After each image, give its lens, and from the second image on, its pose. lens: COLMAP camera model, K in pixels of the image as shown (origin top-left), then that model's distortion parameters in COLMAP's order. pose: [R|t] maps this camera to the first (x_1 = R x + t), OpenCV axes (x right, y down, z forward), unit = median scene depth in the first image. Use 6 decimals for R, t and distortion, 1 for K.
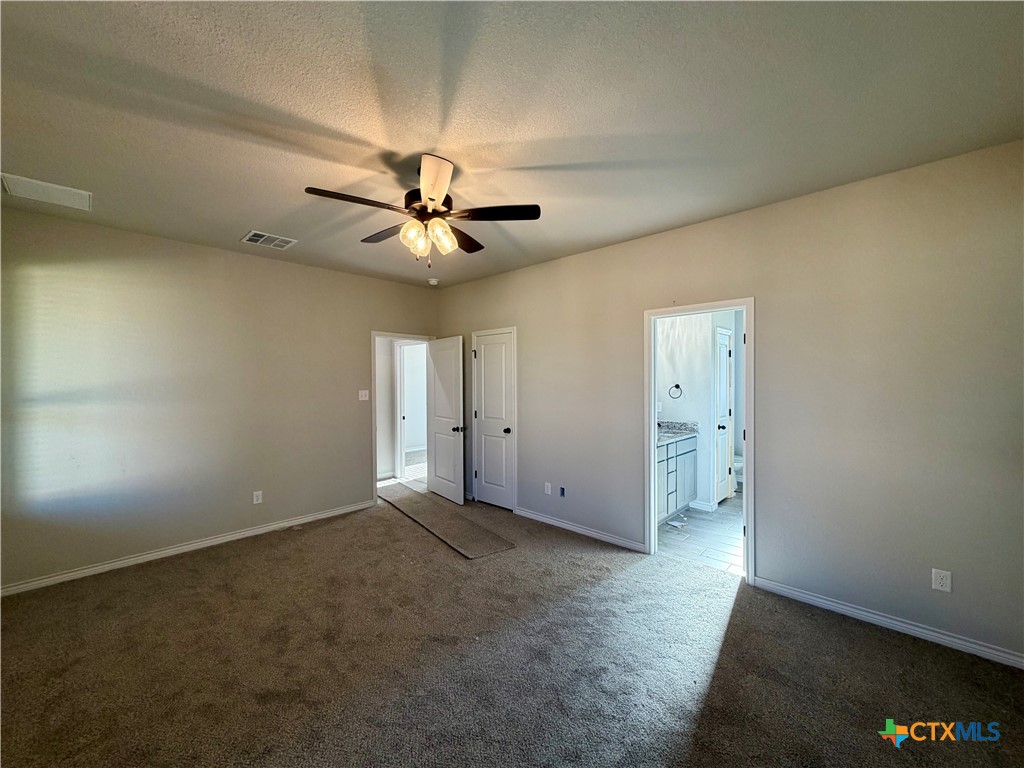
lens RADIAL K [[407.1, 0, 508.7], [0, 407.1, 386.7], [0, 0, 1]] dist [-0.000064, -0.000157]
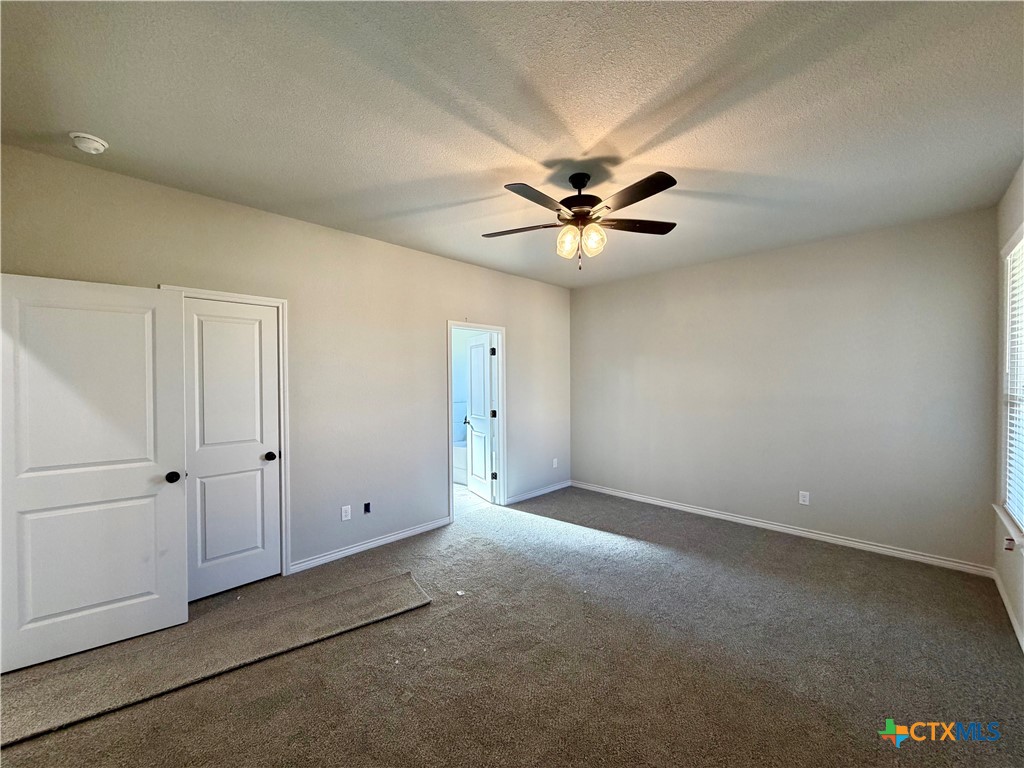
lens RADIAL K [[407.1, 0, 510.8], [0, 407.1, 384.7], [0, 0, 1]] dist [-0.000064, -0.000157]
pose [[0.014352, -0.008853, 0.999858, -0.941636], [0.018407, 0.999794, 0.008589, -0.006352], [-0.999728, 0.018281, 0.014512, 0.881435]]
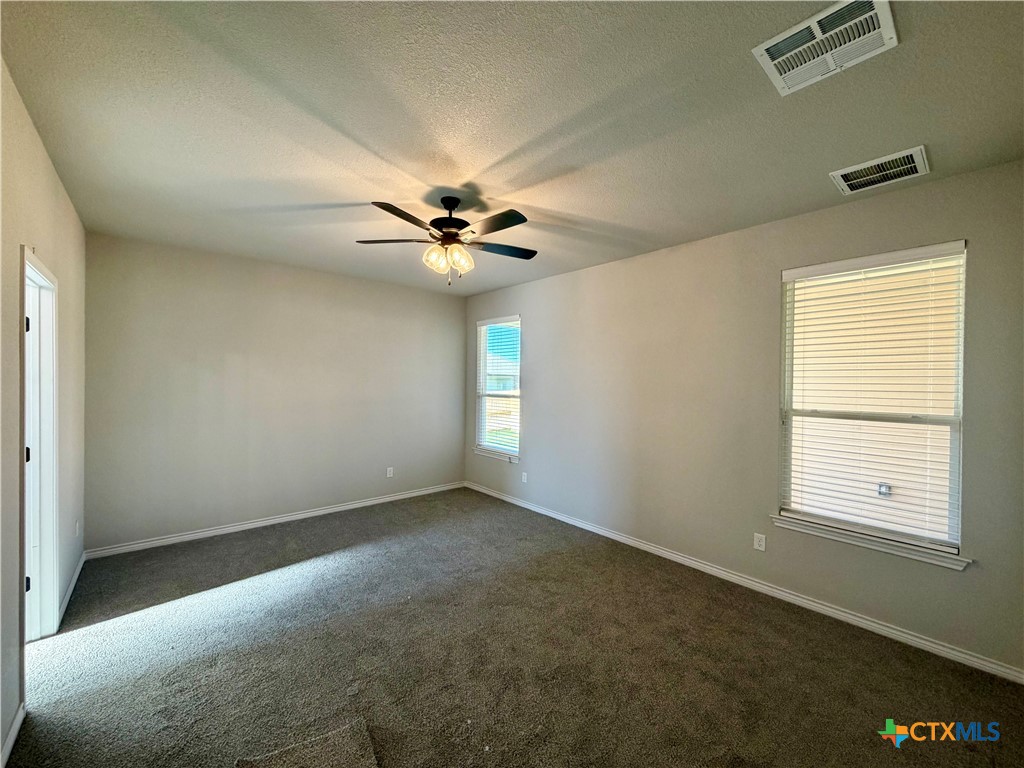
lens RADIAL K [[407.1, 0, 511.1], [0, 407.1, 383.6], [0, 0, 1]] dist [-0.000064, -0.000157]
pose [[-0.995238, -0.006352, 0.097271, -0.359221], [-0.004399, 0.999785, 0.020283, -0.031778], [-0.097379, 0.019759, -0.995051, 1.598512]]
